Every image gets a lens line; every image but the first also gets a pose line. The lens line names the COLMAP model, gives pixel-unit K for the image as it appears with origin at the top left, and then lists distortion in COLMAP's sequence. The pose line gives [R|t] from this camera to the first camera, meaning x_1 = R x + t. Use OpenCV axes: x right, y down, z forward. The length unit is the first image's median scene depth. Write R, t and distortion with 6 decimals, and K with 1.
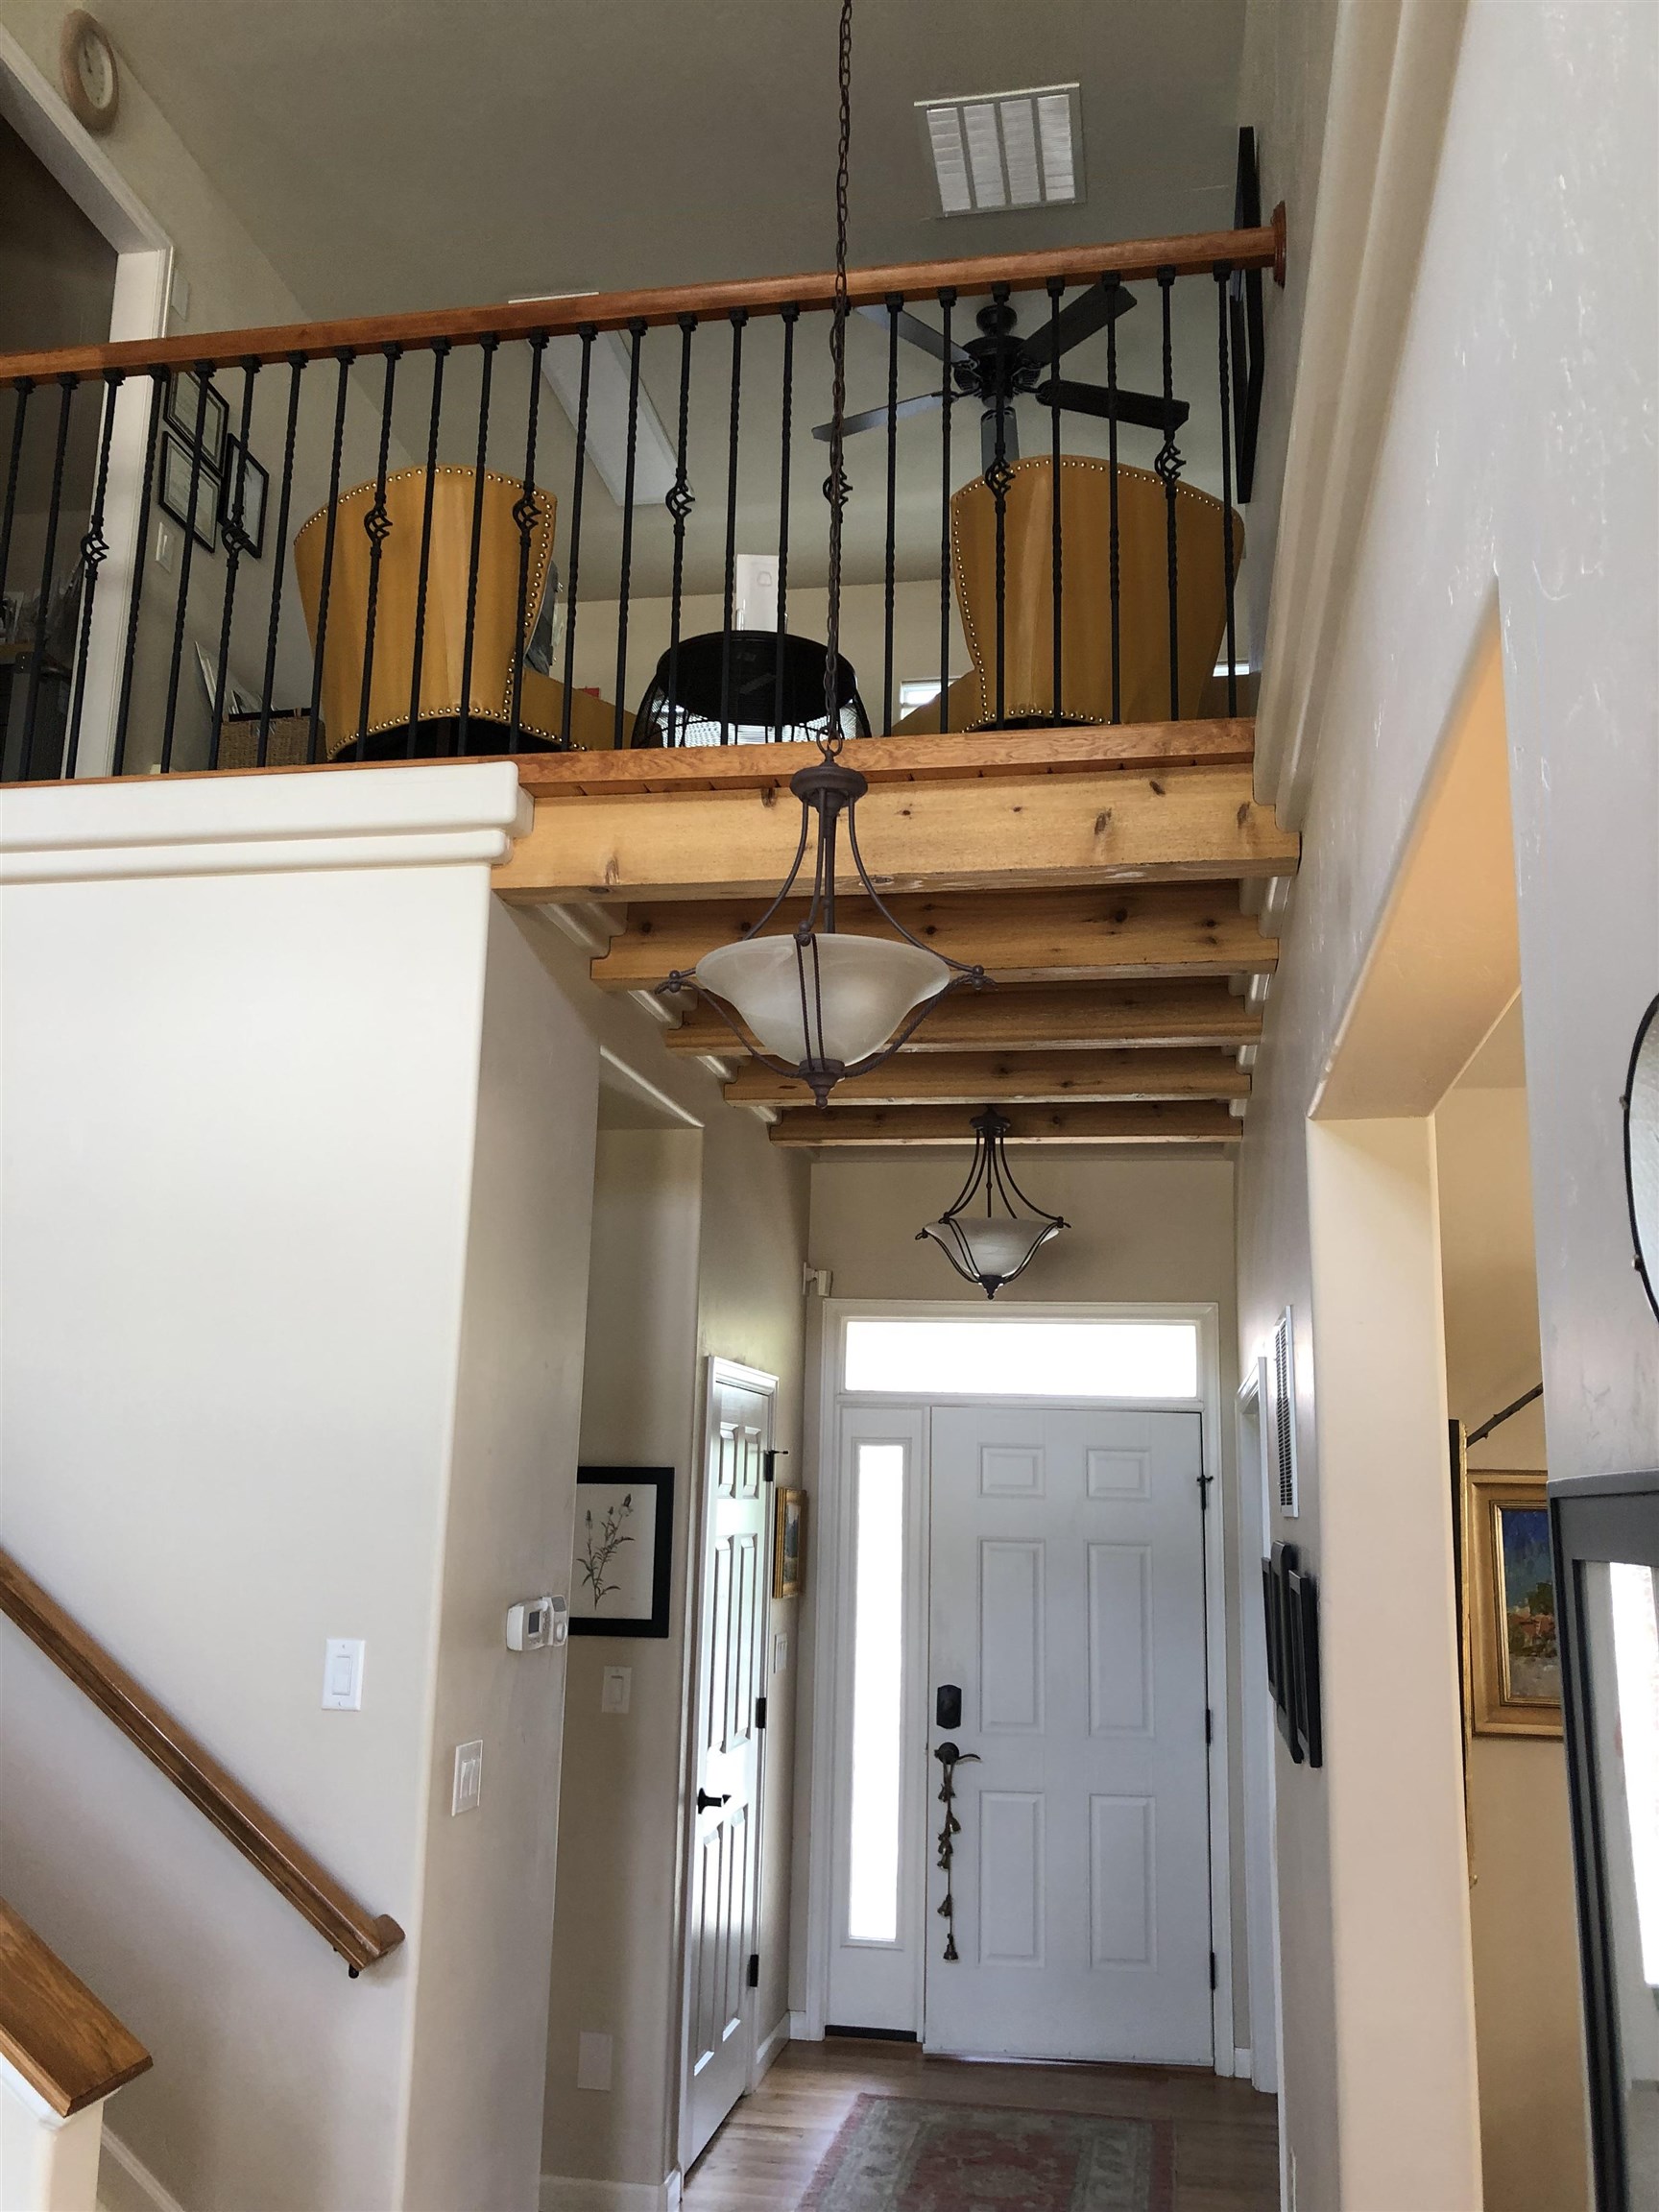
lens RADIAL K [[1787.8, 0, 838.5], [0, 1787.8, 1122.7], [0, 0, 1]] dist [0.019715, -0.031655]
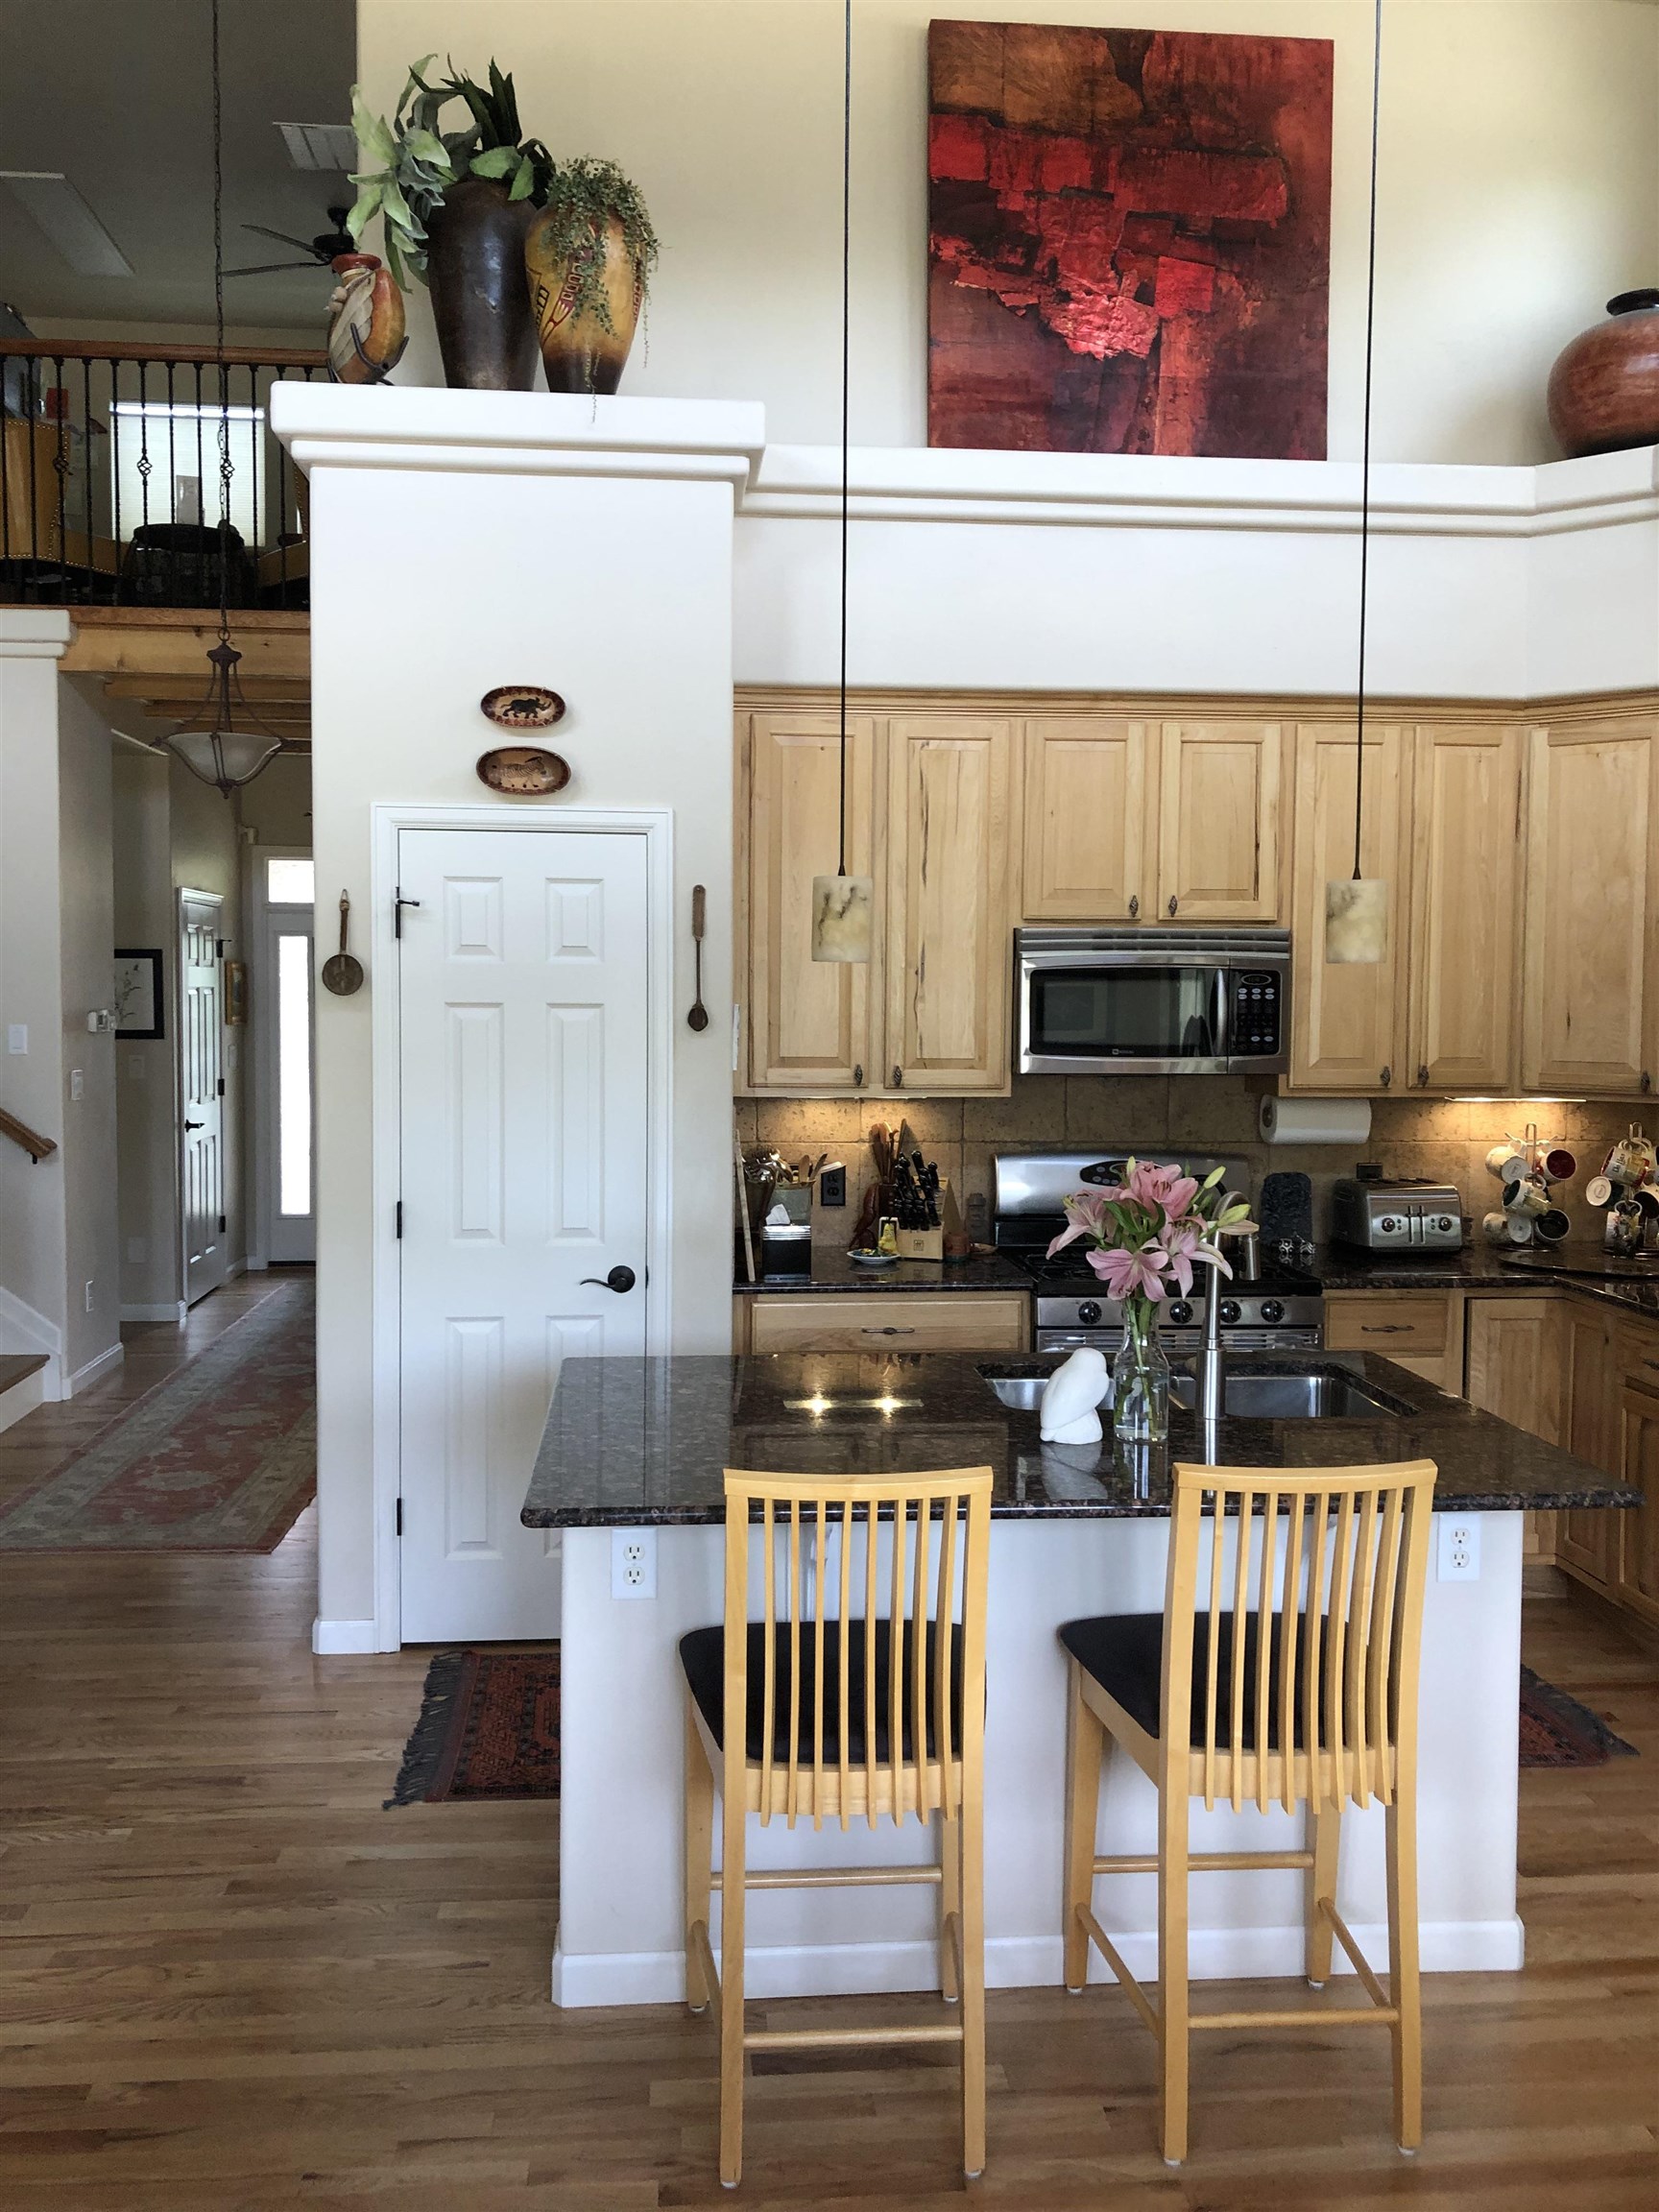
lens RADIAL K [[1787.8, 0, 816.2], [0, 1787.8, 1114.0], [0, 0, 1]] dist [0.019715, -0.031655]
pose [[0.963130, -0.029817, 0.267381, 0.053509], [-0.045428, 0.961546, 0.270862, -0.162055], [-0.265175, -0.273022, 0.924738, -0.865680]]
